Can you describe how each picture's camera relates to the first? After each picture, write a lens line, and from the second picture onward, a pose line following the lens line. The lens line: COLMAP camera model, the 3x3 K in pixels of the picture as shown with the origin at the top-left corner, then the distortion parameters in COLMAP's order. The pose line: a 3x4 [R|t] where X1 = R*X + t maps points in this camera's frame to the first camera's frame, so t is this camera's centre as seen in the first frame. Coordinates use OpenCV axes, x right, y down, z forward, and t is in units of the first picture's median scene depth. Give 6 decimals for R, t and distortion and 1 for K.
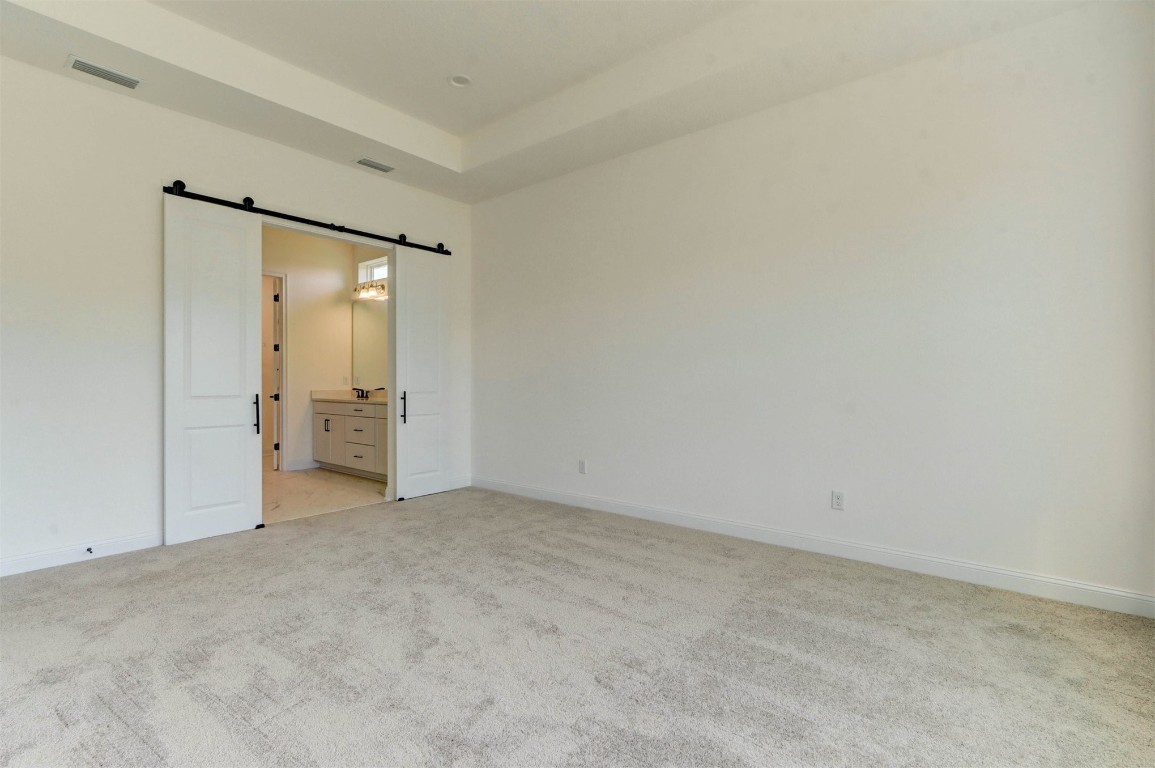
lens RADIAL K [[537.0, 0, 568.9], [0, 537.0, 381.7], [0, 0, 1]] dist [-0.004328, 0.005083]
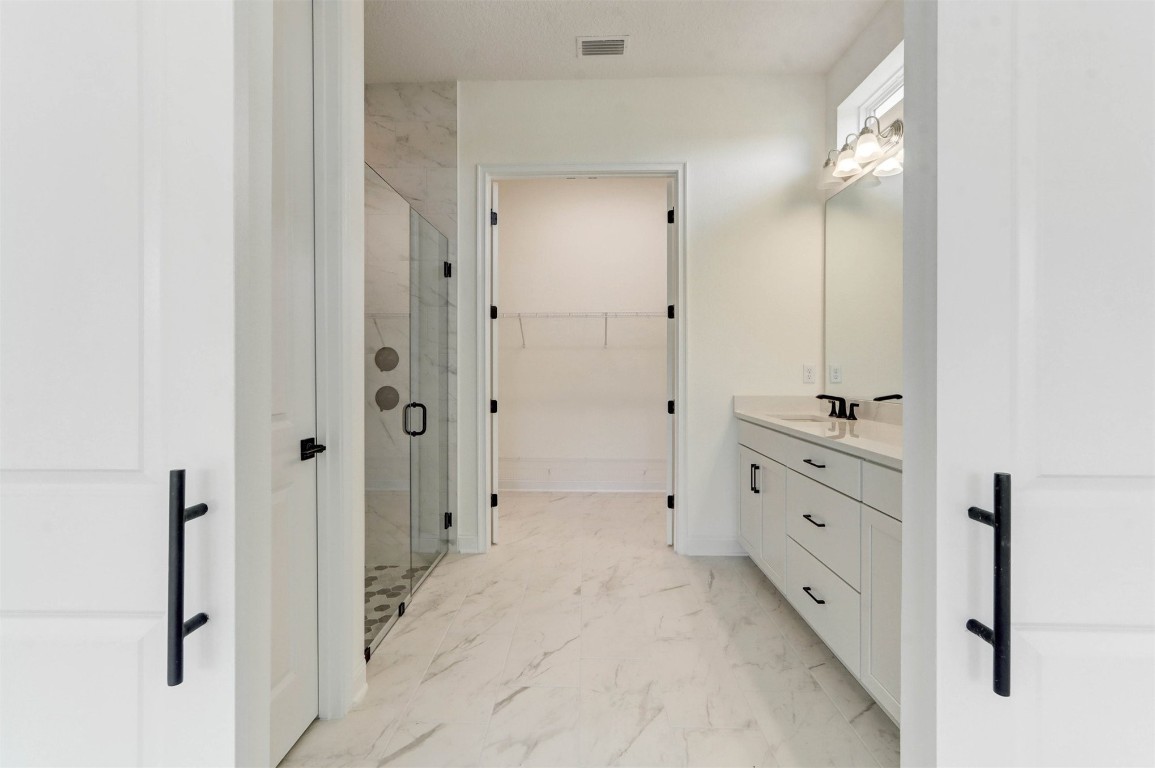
lens RADIAL K [[537.0, 0, 568.5], [0, 537.0, 372.6], [0, 0, 1]] dist [-0.004328, 0.005083]
pose [[0.611850, 0.006443, -0.790948, -0.193796], [-0.002248, 0.999977, 0.006406, -0.007463], [0.790971, -0.002141, 0.611850, 0.602912]]
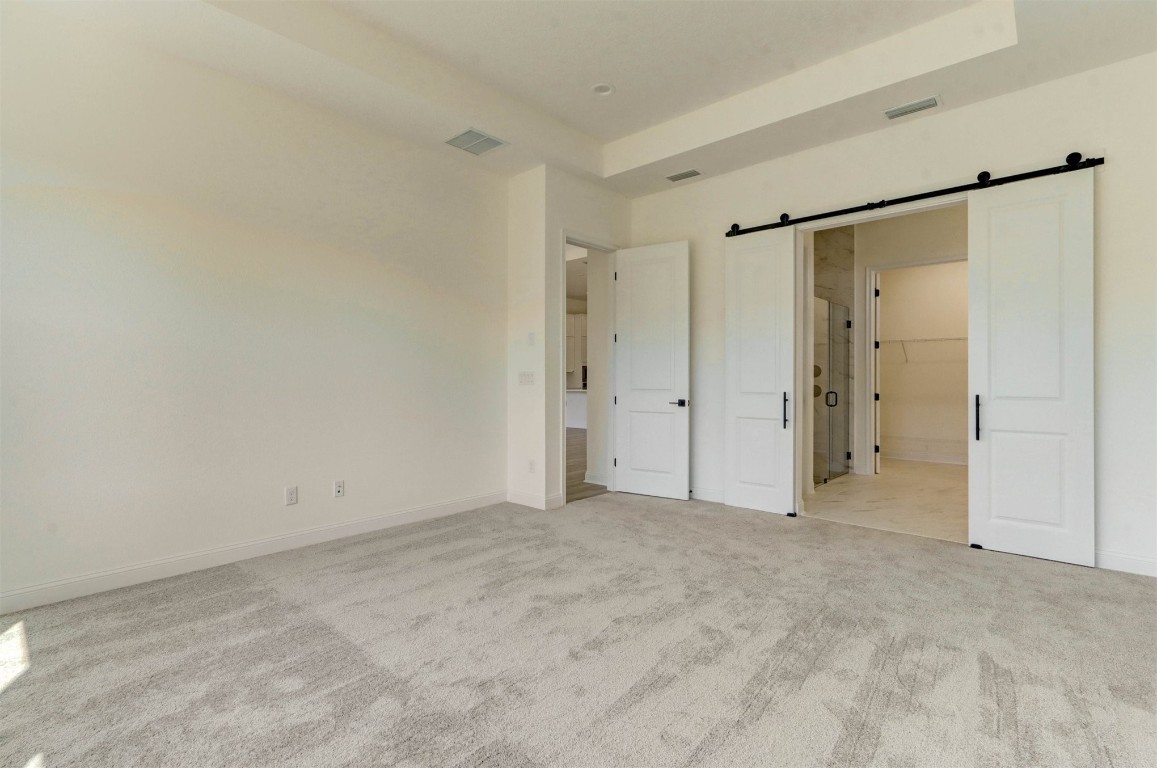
lens RADIAL K [[538.0, 0, 579.4], [0, 538.0, 382.3], [0, 0, 1]] dist [-0.004328, 0.005083]
pose [[-0.044973, 0.006482, -0.998967, 0.322216], [-0.001347, 0.999978, 0.006549, -0.001945], [0.998987, 0.001640, -0.044963, 0.382922]]
